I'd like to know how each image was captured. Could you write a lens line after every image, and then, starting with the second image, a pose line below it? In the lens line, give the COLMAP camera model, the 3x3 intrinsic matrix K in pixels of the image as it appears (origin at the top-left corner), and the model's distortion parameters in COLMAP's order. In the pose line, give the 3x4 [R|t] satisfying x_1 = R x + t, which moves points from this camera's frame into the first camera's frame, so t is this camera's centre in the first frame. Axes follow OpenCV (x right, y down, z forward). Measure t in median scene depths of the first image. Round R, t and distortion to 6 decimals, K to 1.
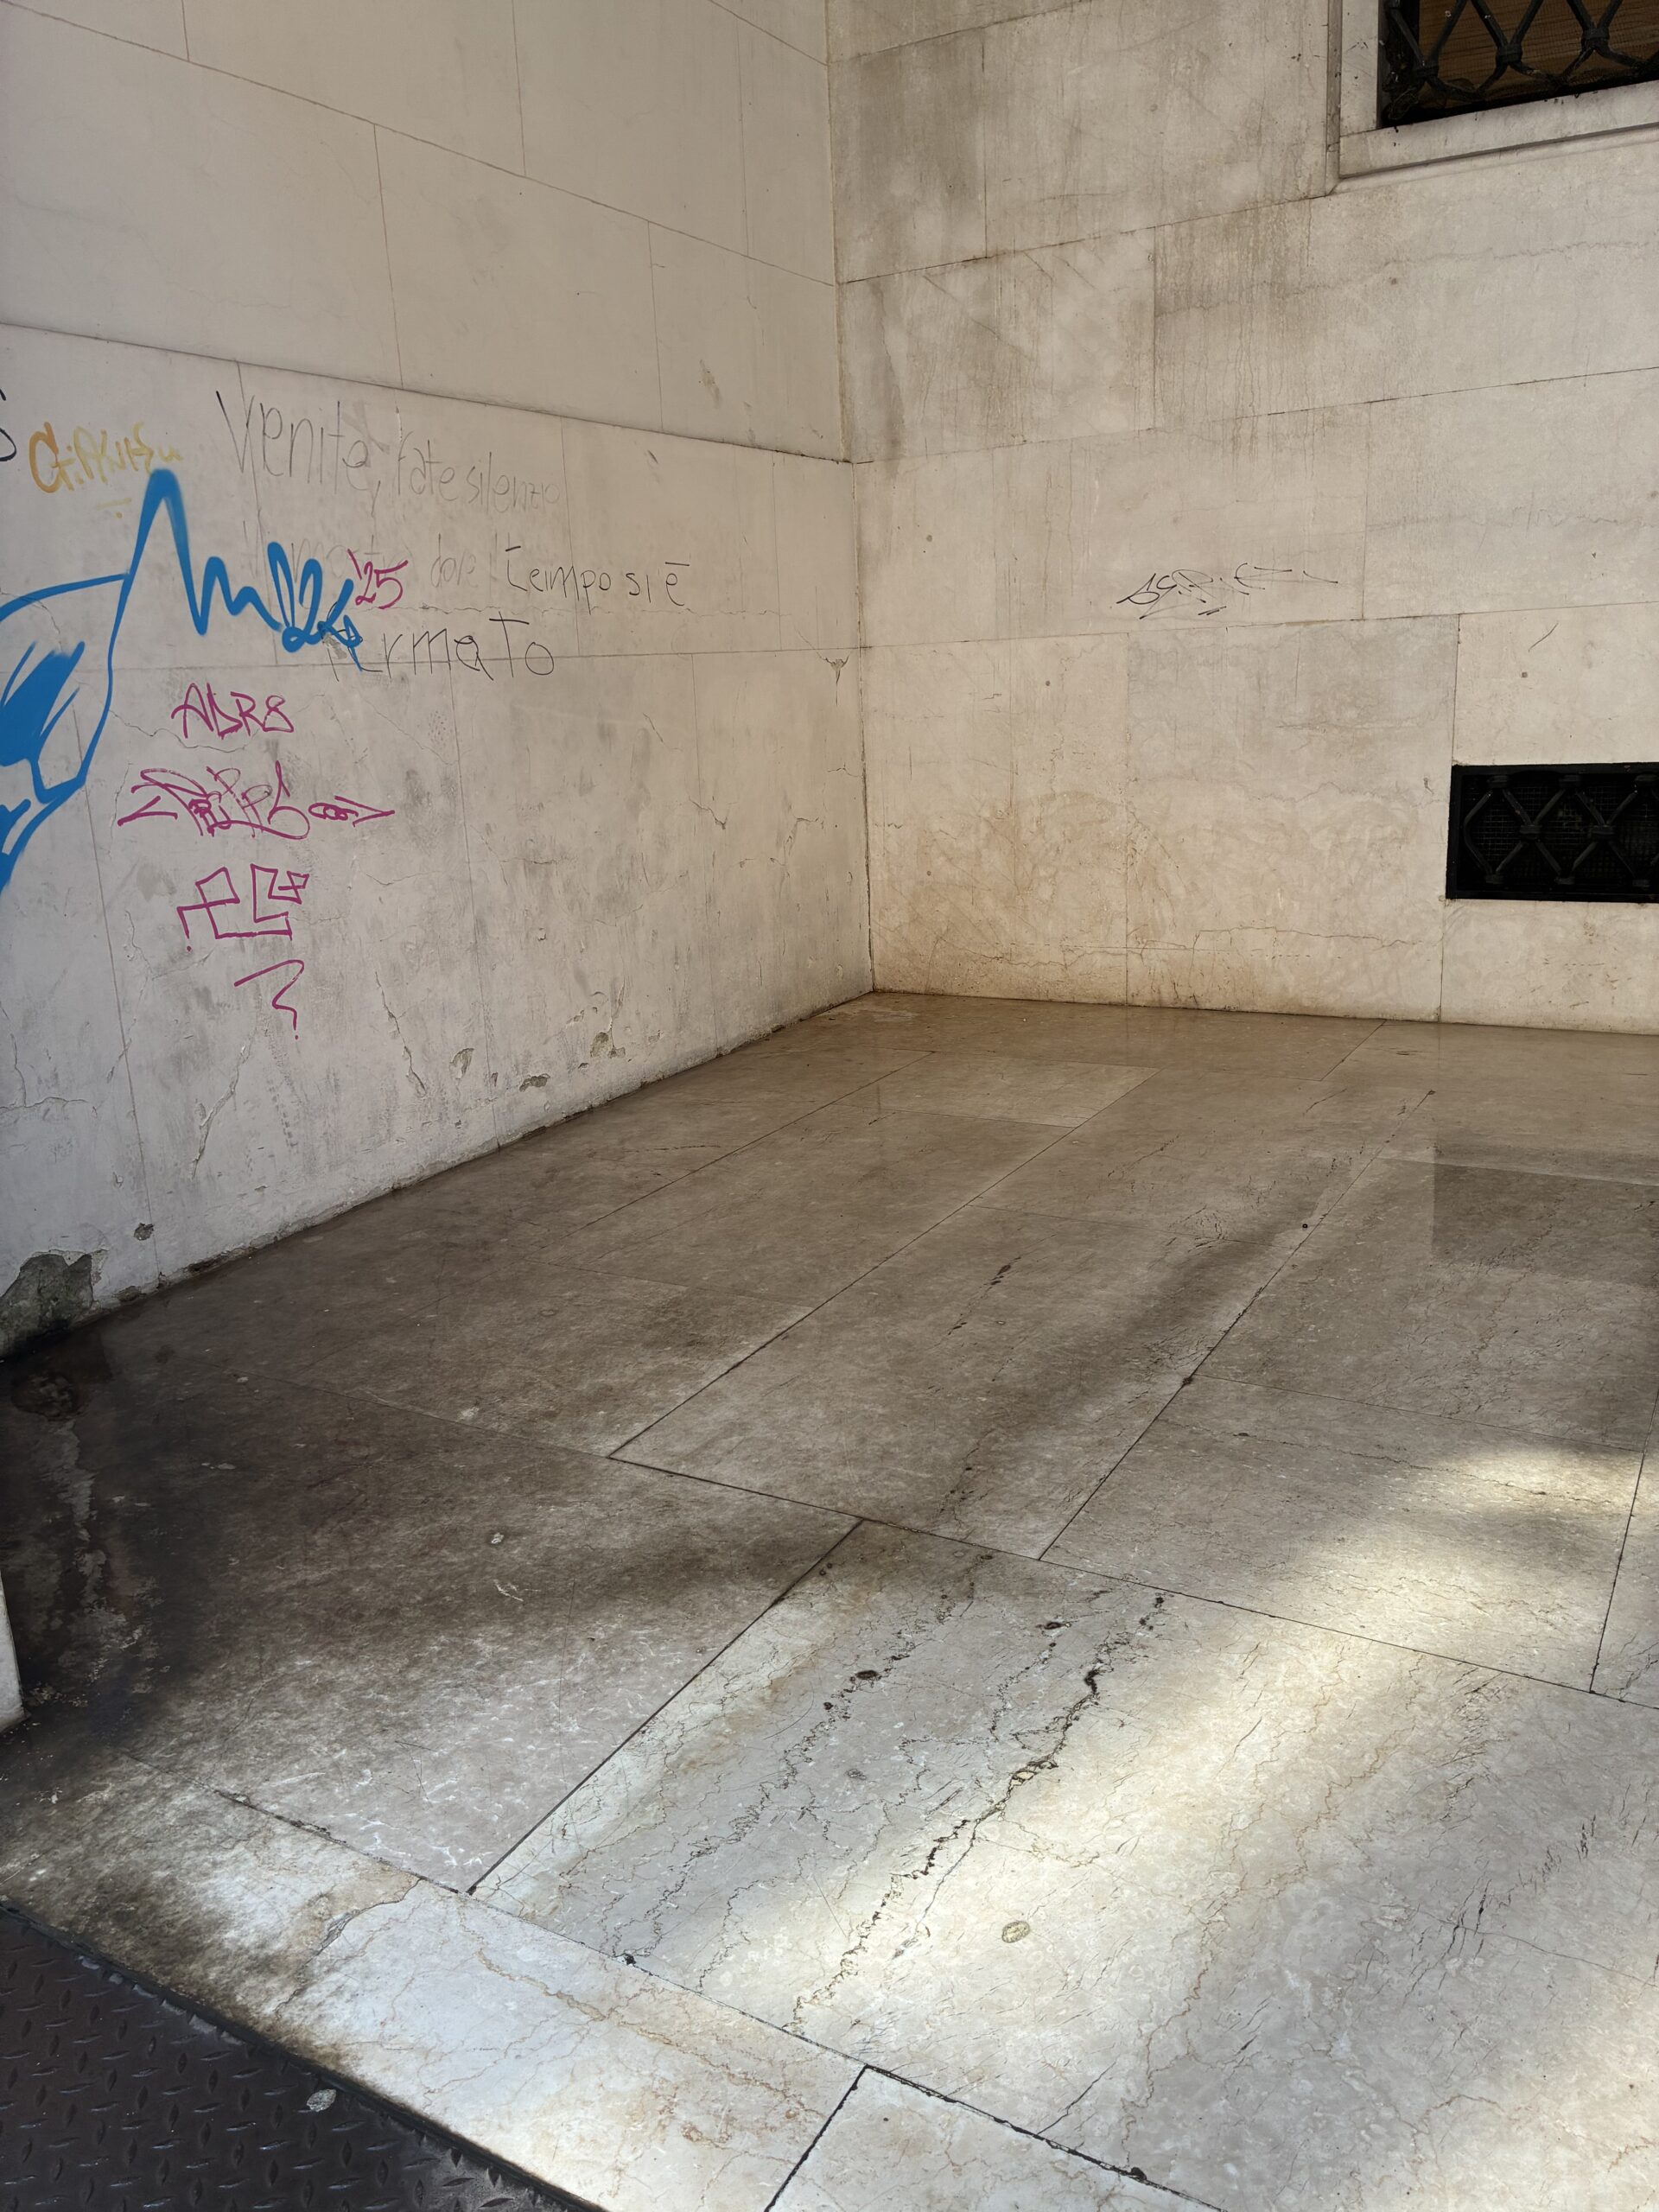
lens RADIAL K [[1657.2, 0, 829.5], [0, 1657.2, 1123.4], [0, 0, 1]] dist [0.001556, 0.004073]
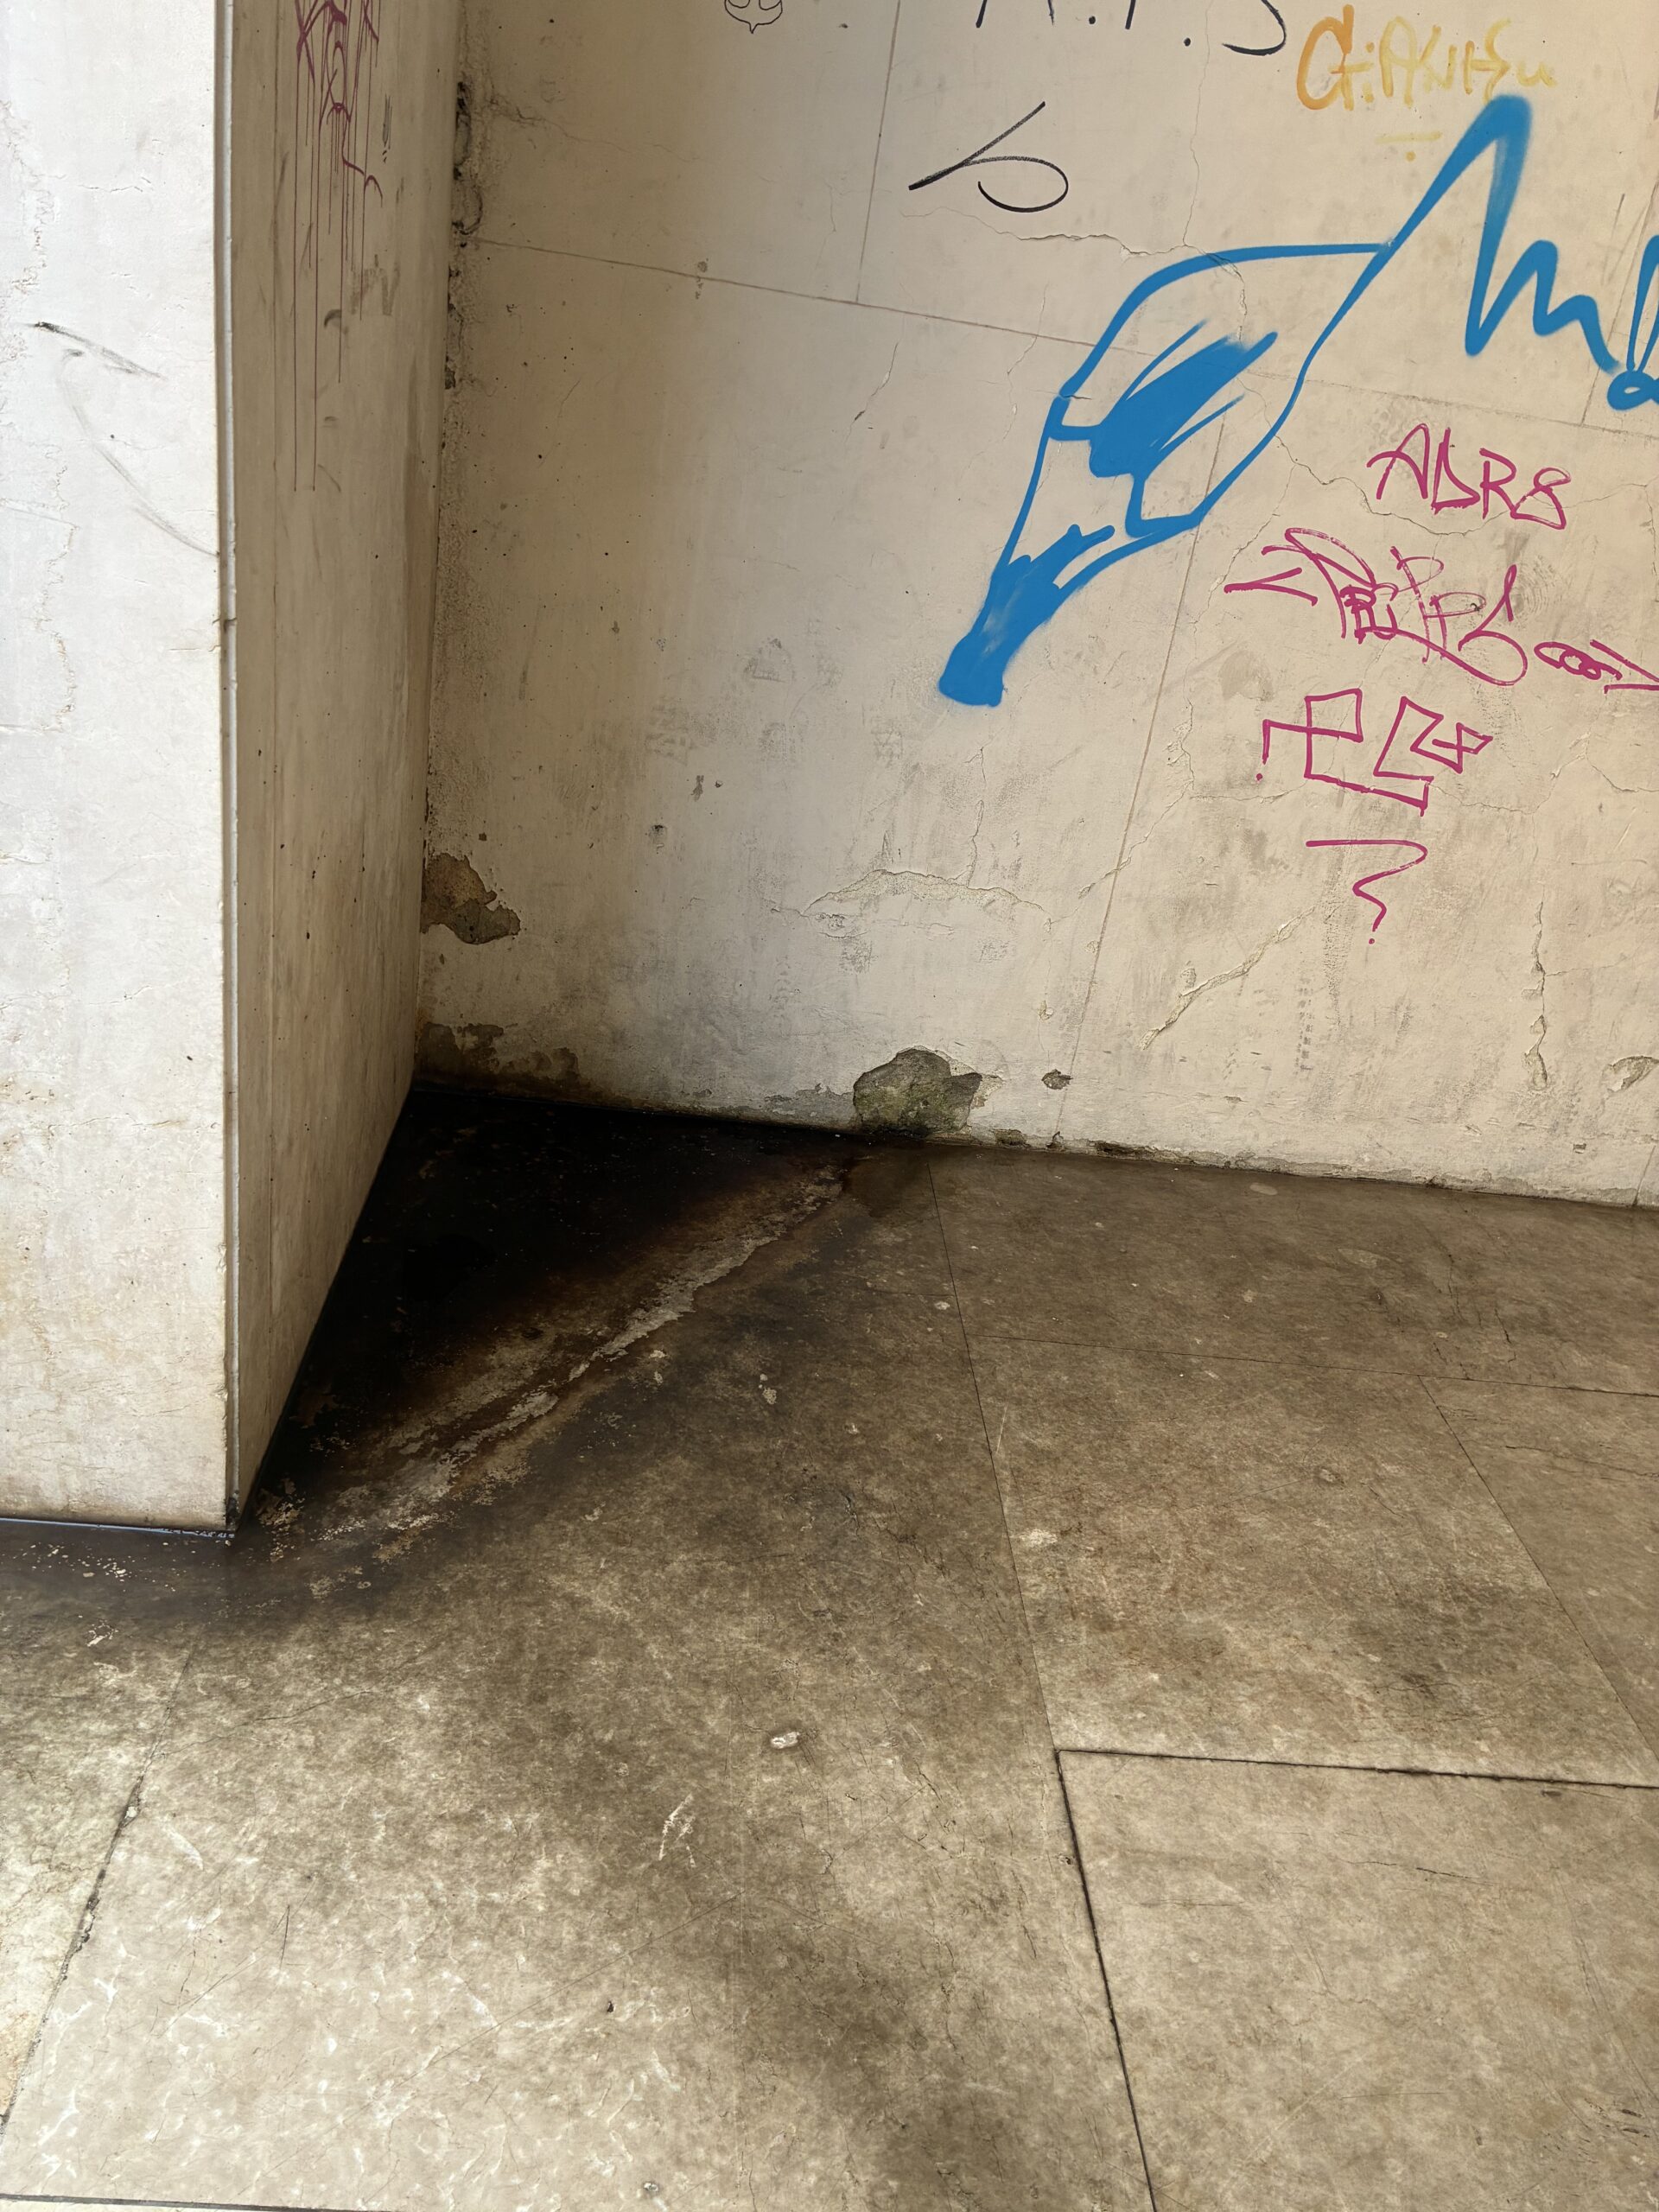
lens RADIAL K [[1676.4, 0, 829.5], [0, 1676.4, 1106.0], [0, 0, 1]] dist [0.063915, -0.085689]
pose [[0.536292, 0.475353, -0.697445, 0.118247], [-0.387006, 0.872832, 0.297306, -0.132727], [0.750078, 0.110473, 0.652058, 0.386619]]
